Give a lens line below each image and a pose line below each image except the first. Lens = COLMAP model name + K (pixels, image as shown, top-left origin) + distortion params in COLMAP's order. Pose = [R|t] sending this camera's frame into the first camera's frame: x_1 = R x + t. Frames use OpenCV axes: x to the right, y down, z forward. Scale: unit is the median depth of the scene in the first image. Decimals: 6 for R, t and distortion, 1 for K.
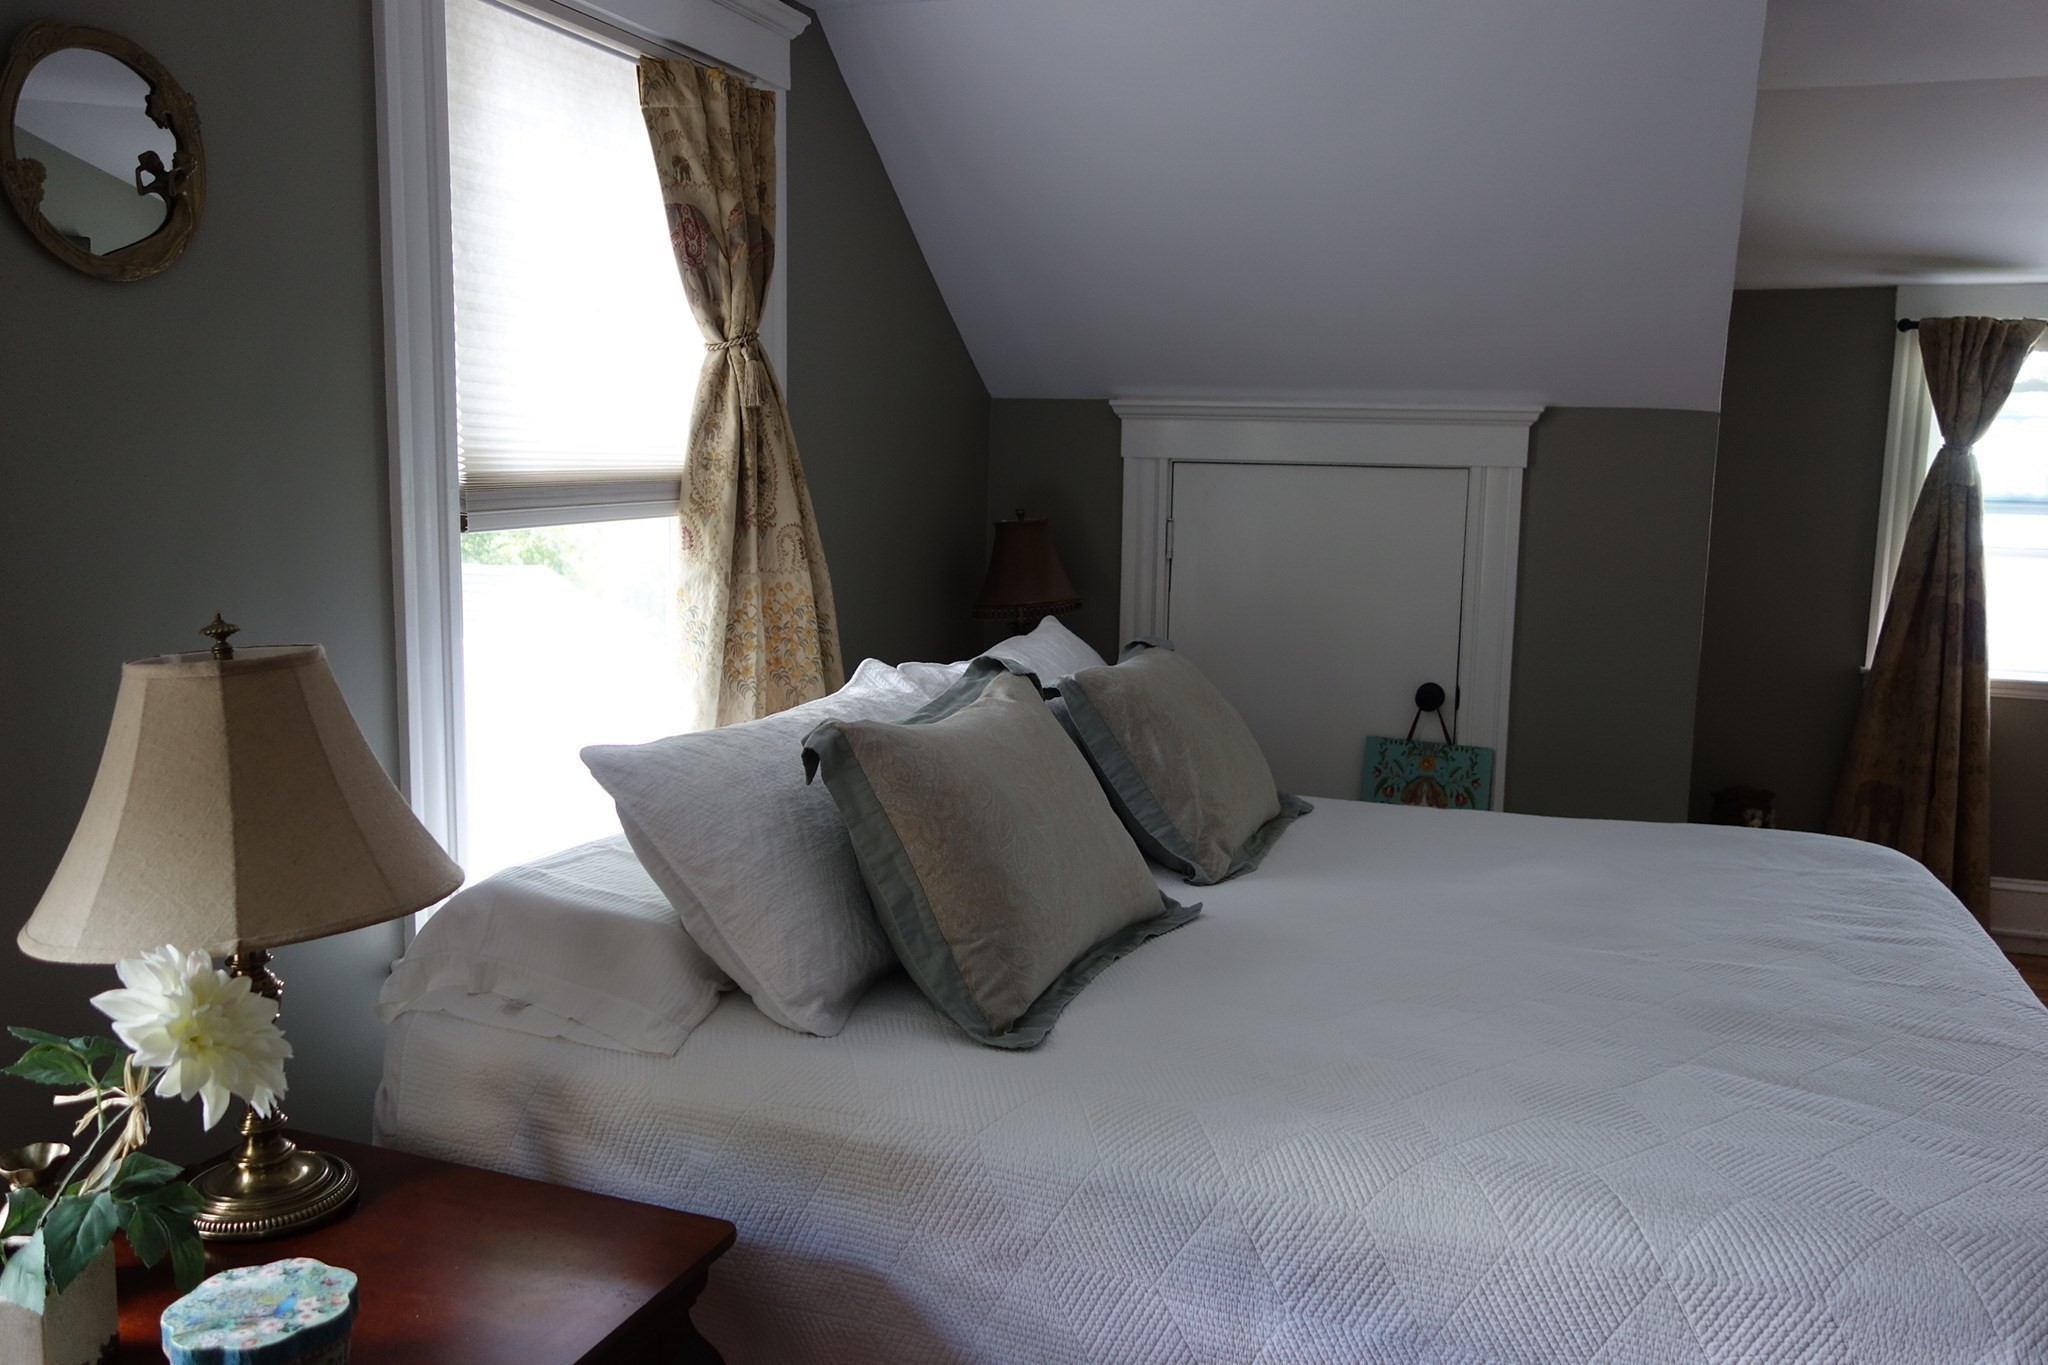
lens RADIAL K [[1632.3, 0, 1025.5], [0, 1632.3, 689.5], [0, 0, 1]] dist [-0.000509, -0.008913]
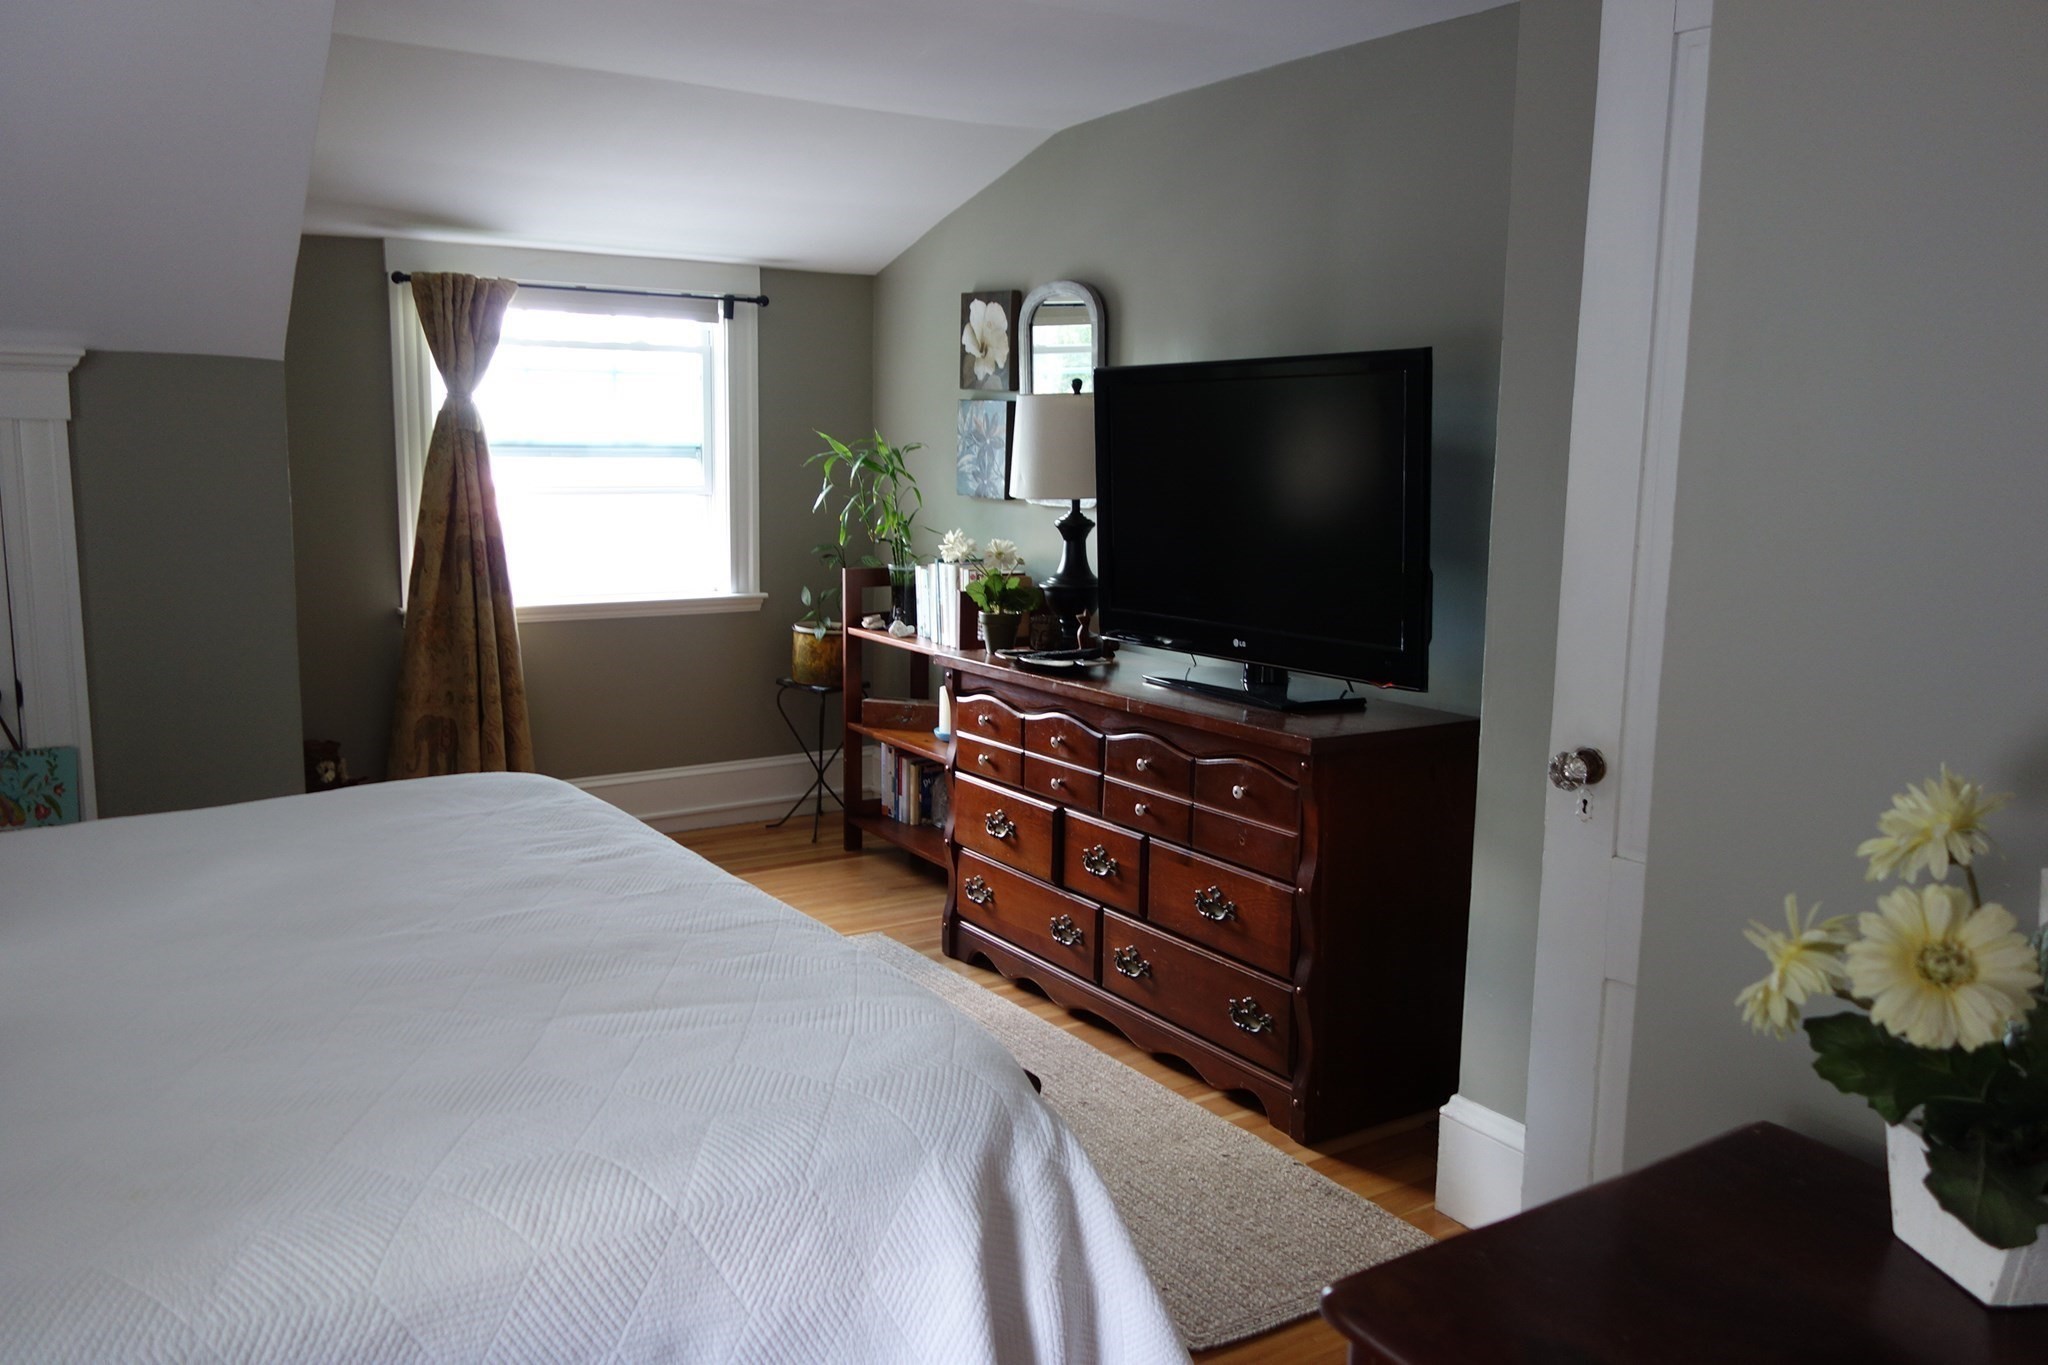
lens RADIAL K [[1632.3, 0, 1028.7], [0, 1632.3, 675.0], [0, 0, 1]] dist [-0.000509, -0.008913]
pose [[0.578955, -0.133982, 0.804276, -0.114596], [0.110649, 0.990192, 0.085303, -0.019515], [-0.807817, 0.039606, 0.588101, 0.085606]]
